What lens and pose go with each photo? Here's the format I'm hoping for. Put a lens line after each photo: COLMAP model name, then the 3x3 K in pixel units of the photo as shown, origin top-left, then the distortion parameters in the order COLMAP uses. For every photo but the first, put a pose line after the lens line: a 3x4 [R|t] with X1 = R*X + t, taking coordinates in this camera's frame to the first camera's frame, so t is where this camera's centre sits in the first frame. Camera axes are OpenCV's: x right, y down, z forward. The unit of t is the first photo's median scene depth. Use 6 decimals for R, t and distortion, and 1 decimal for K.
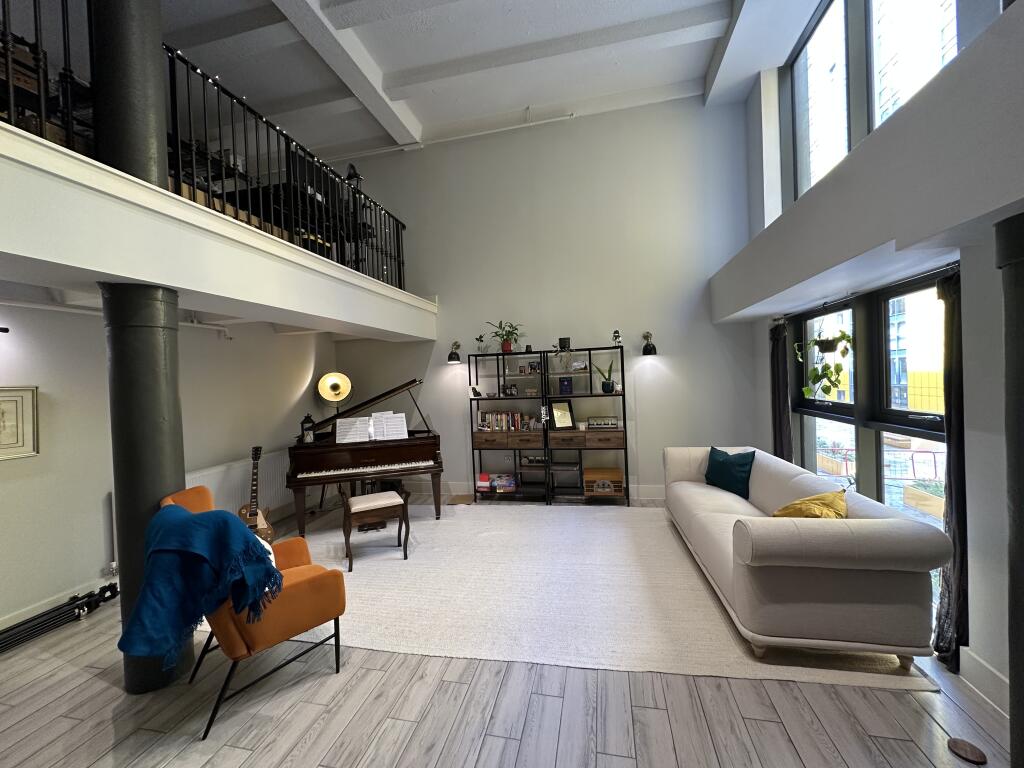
lens RADIAL K [[407.4, 0, 511.0], [0, 407.4, 383.9], [0, 0, 1]] dist [-0.002036, 0.000070]
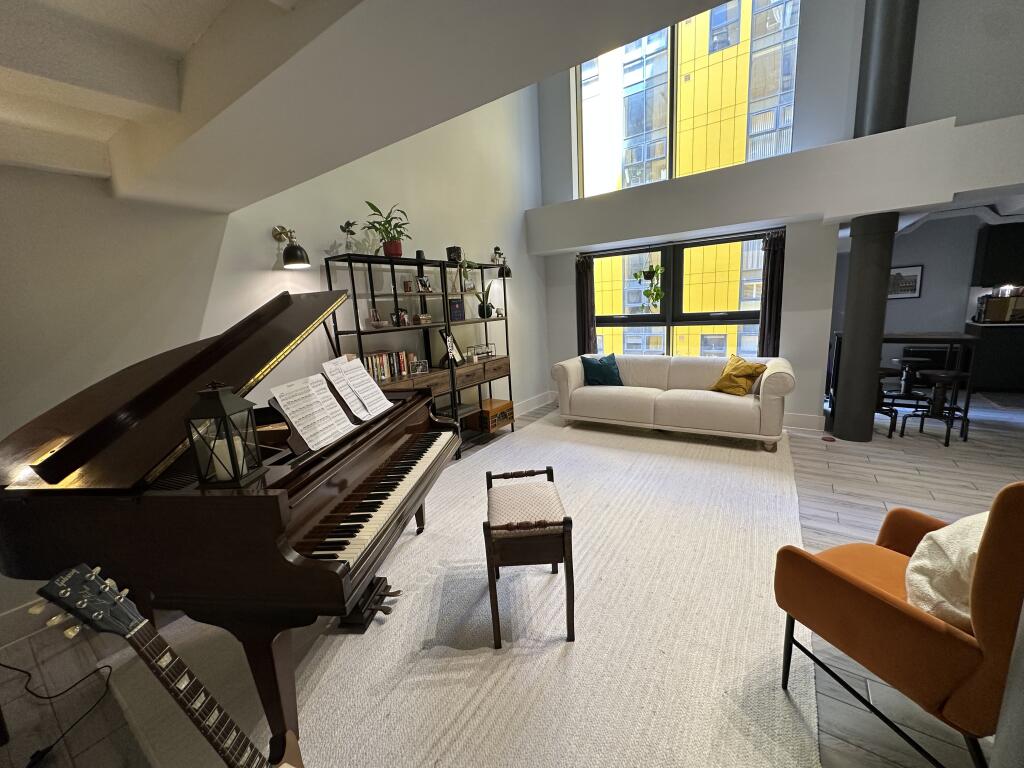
lens RADIAL K [[407.4, 0, 515.5], [0, 407.4, 381.0], [0, 0, 1]] dist [-0.002036, 0.000070]
pose [[0.374256, -0.153877, 0.914470, -0.600357], [0.055715, 0.988086, 0.143462, 0.036810], [-0.925650, -0.002742, 0.378370, 0.618116]]
